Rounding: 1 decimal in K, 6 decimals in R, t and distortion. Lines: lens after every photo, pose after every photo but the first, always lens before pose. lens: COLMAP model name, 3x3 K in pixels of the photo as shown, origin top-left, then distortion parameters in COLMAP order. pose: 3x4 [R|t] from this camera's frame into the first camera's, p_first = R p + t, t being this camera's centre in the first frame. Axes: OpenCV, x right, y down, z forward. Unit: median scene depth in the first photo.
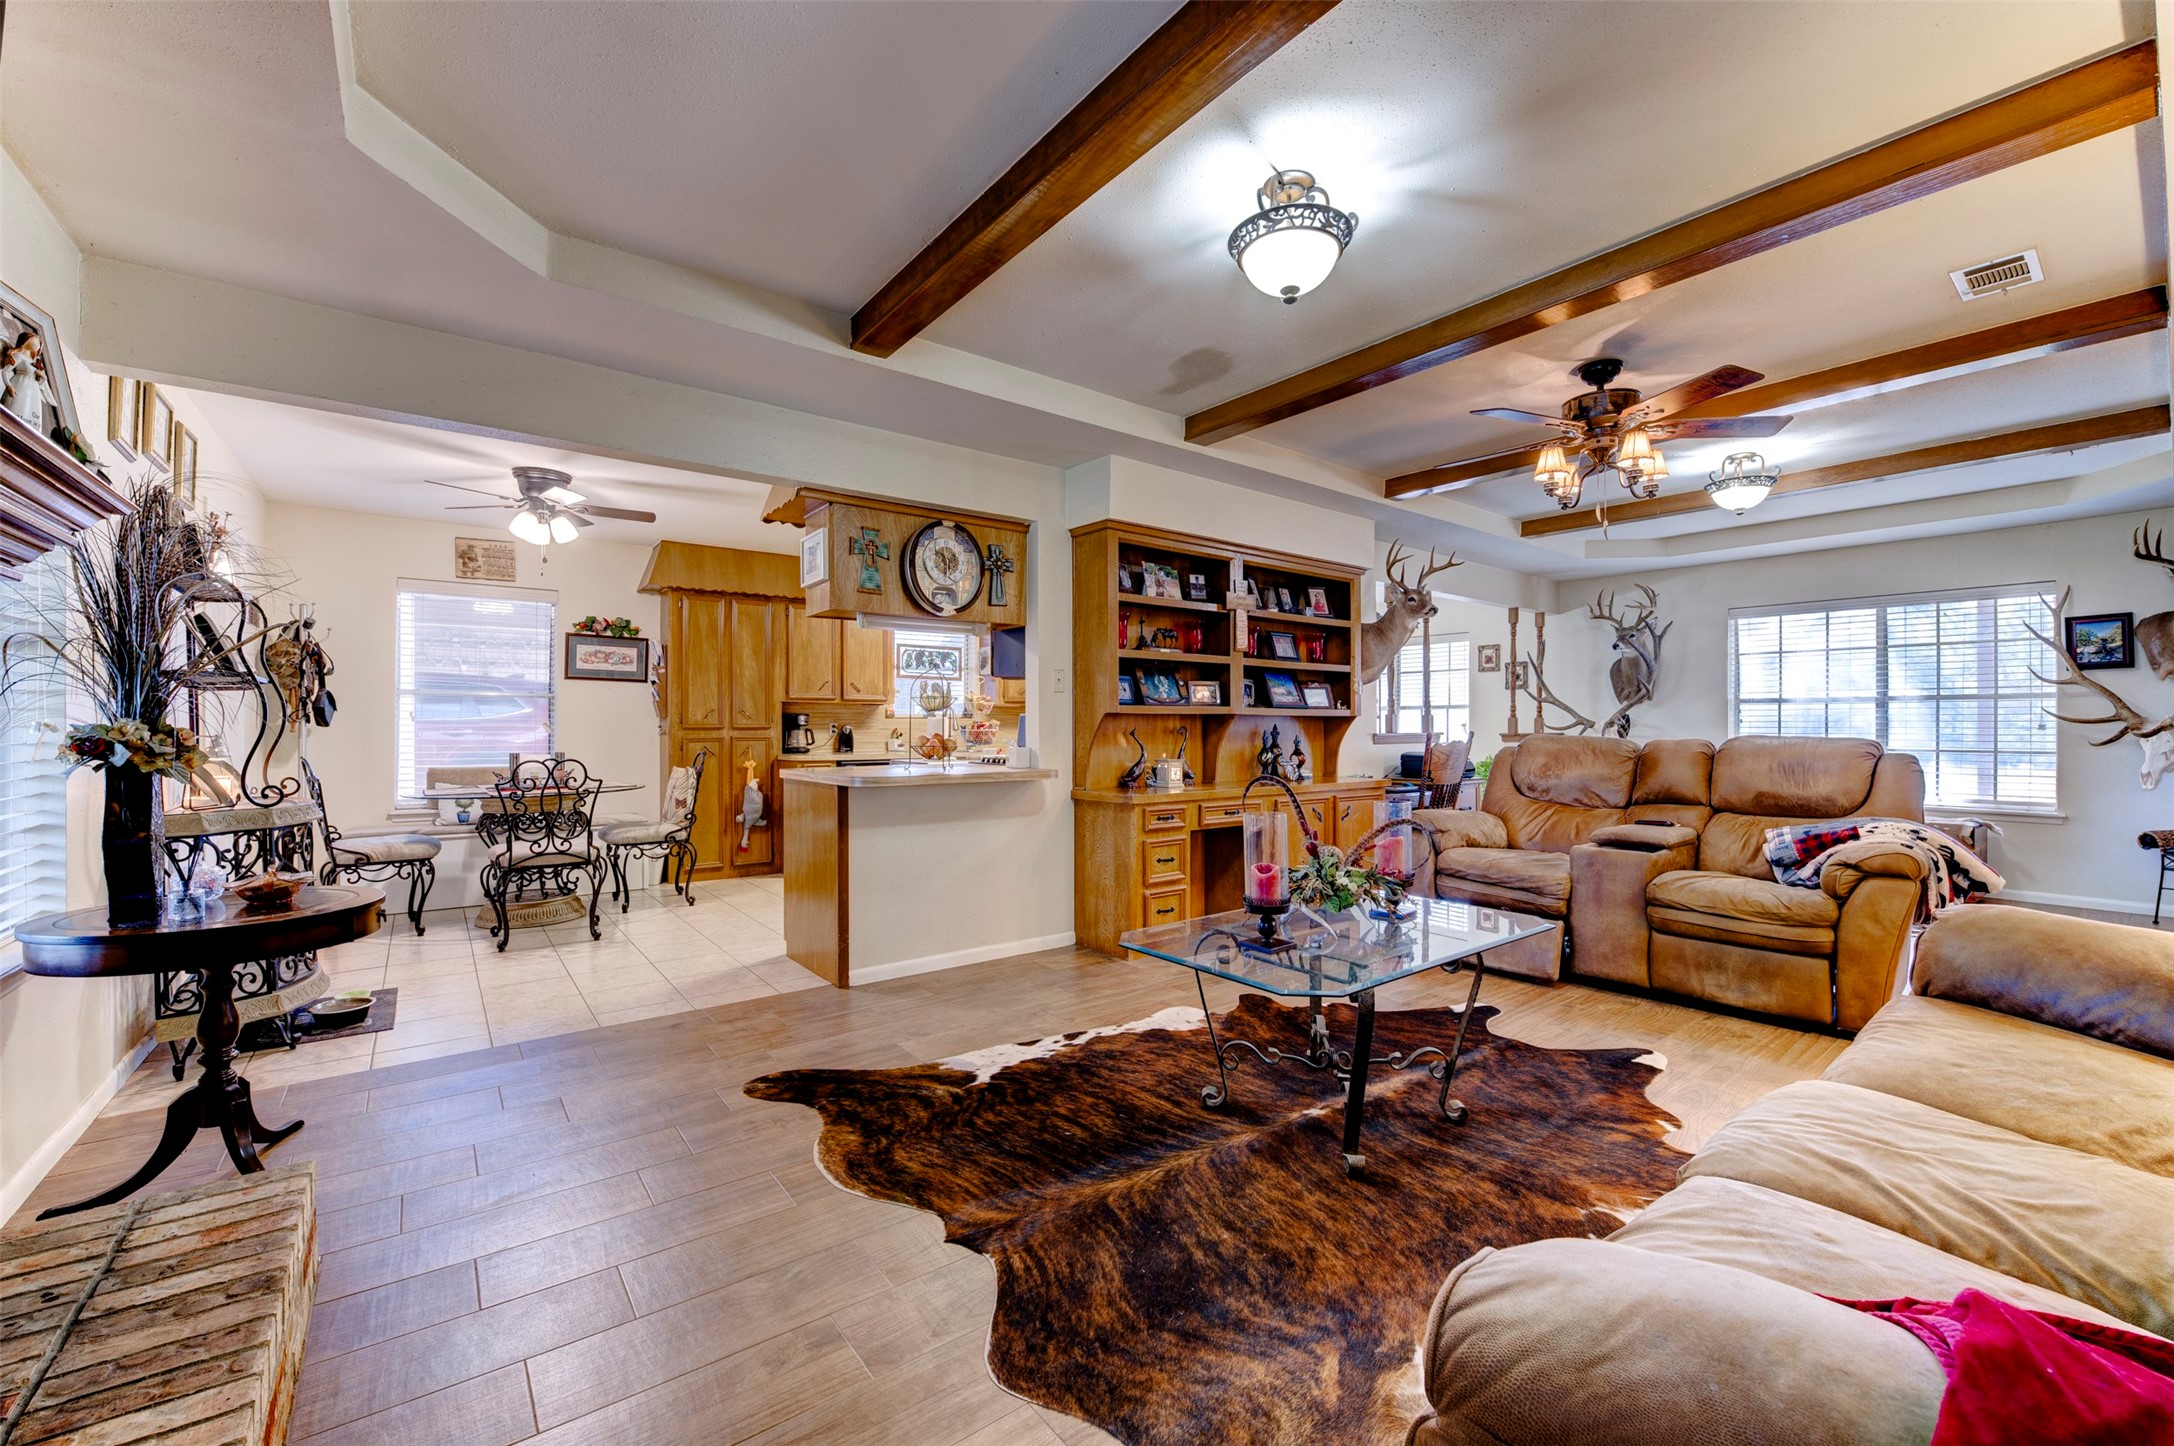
lens RADIAL K [[866.0, 0, 1089.7], [0, 866.0, 725.5], [0, 0, 1]] dist [-0.017251, -0.001668]
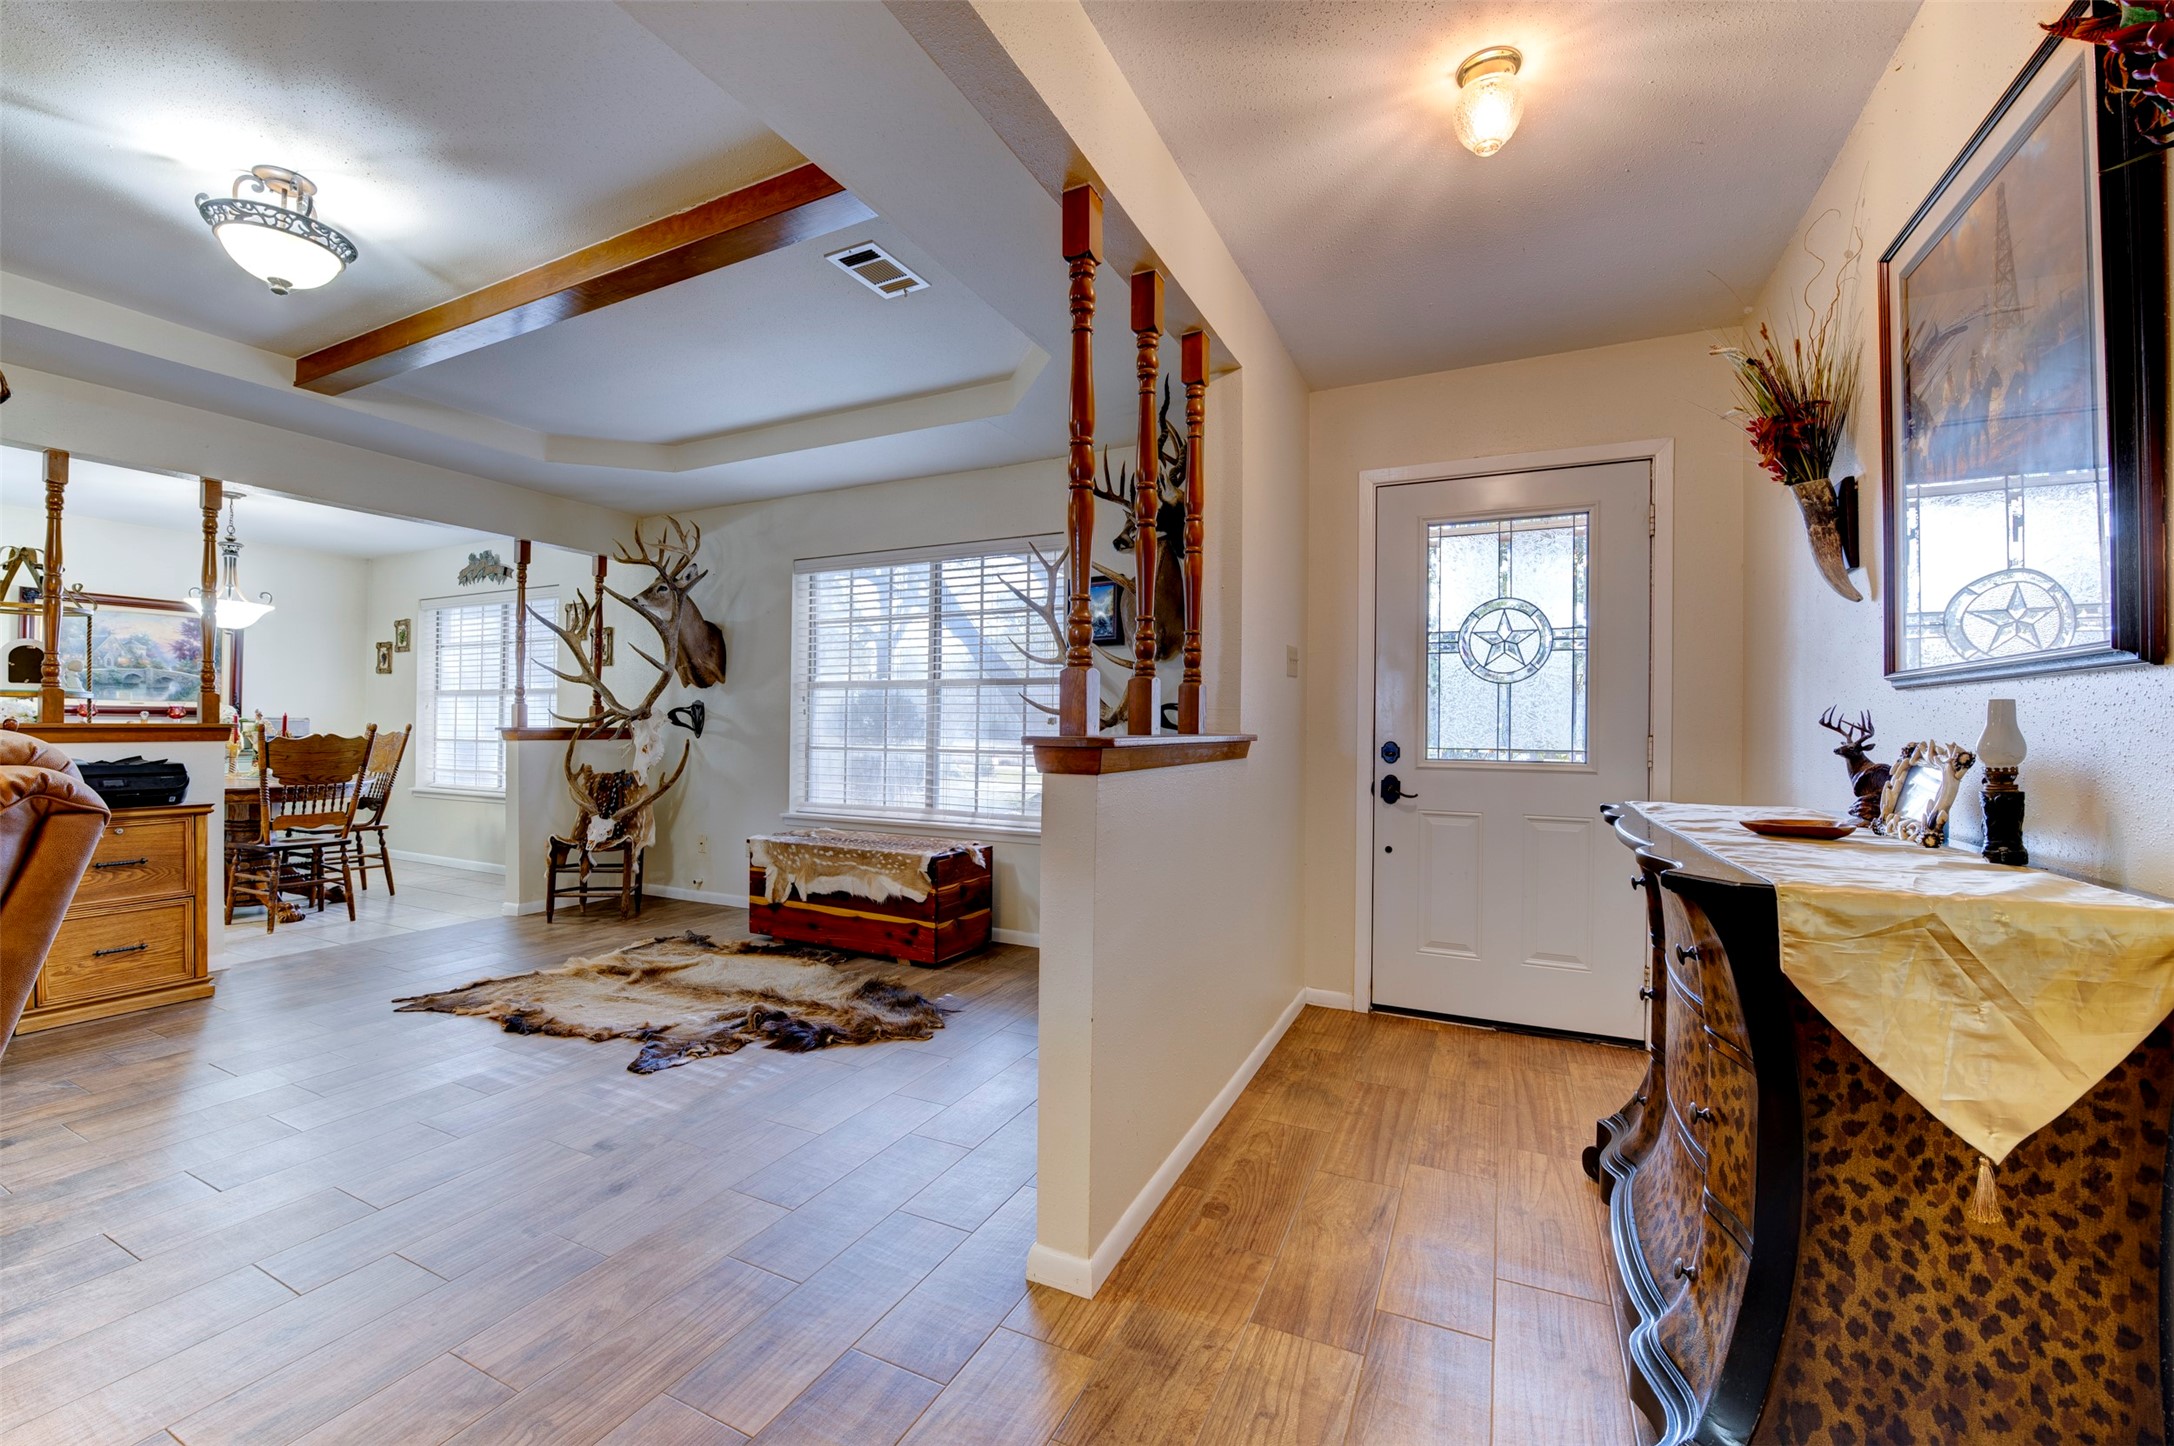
lens RADIAL K [[866.0, 0, 1087.1], [0, 866.0, 724.7], [0, 0, 1]] dist [-0.017251, -0.001668]
pose [[0.894611, 0.007067, 0.446789, 0.874970], [-0.007183, 0.999973, -0.001433, 0.007300], [-0.446787, -0.001927, 0.894638, 0.300818]]
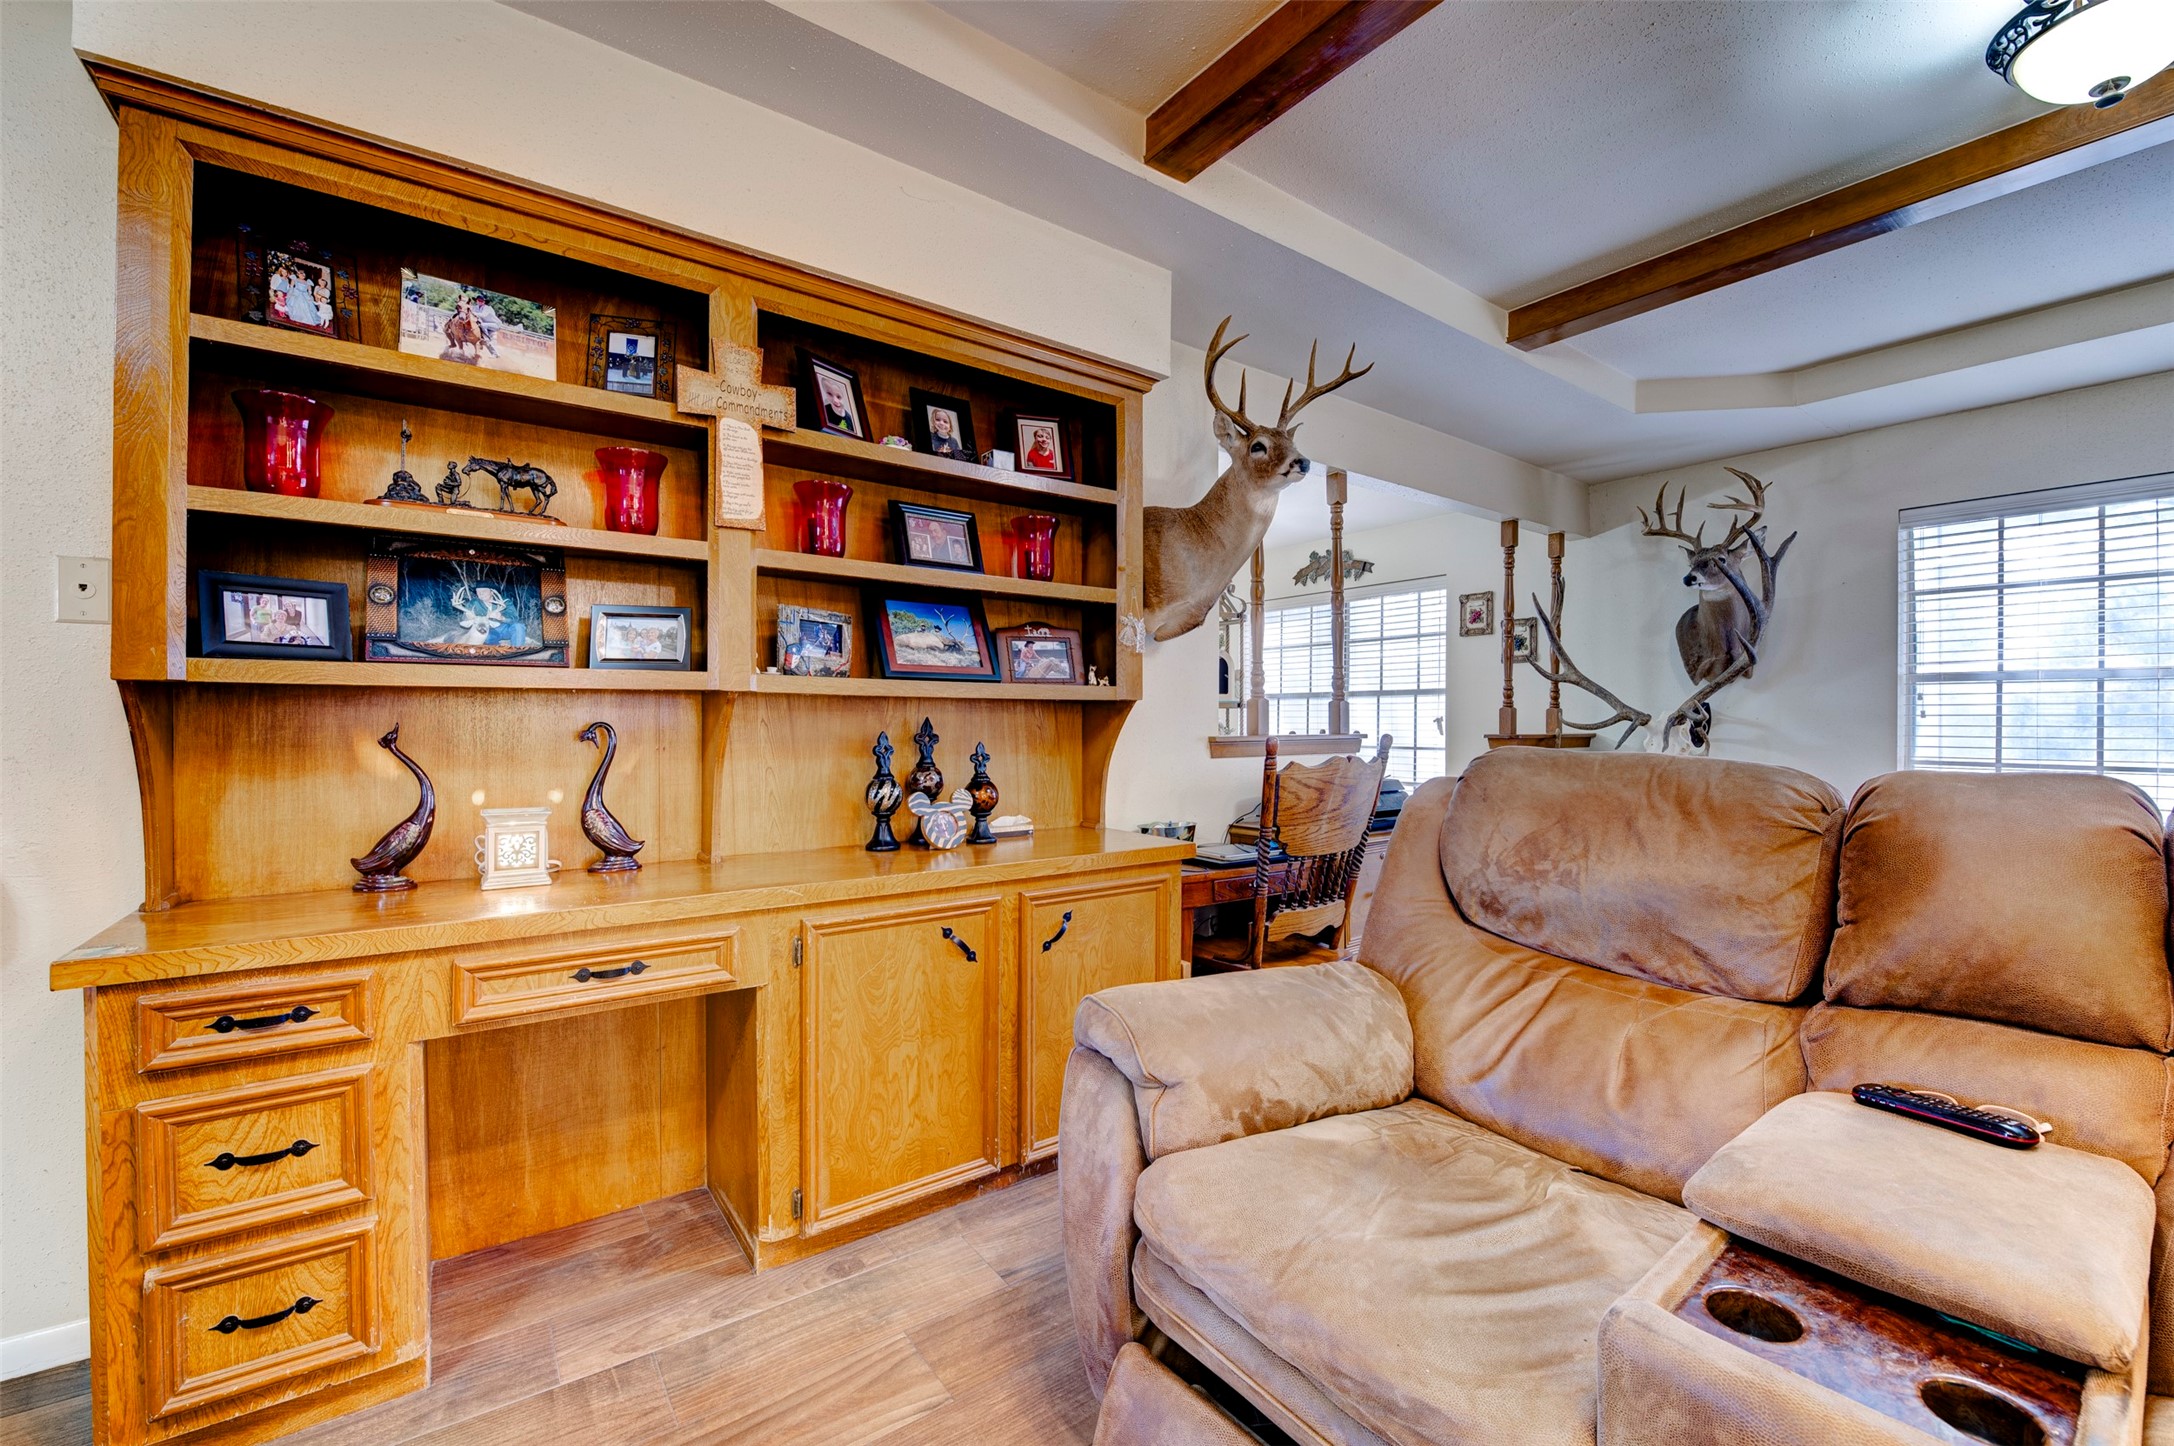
lens RADIAL K [[888.0, 0, 1090.2], [0, 888.0, 722.7], [0, 0, 1]] dist [-0.022149, 0.000573]
pose [[0.999777, 0.003093, -0.020868, 0.327049], [-0.003015, 0.999988, 0.003771, -0.000780], [0.020880, -0.003708, 0.999775, 0.586712]]
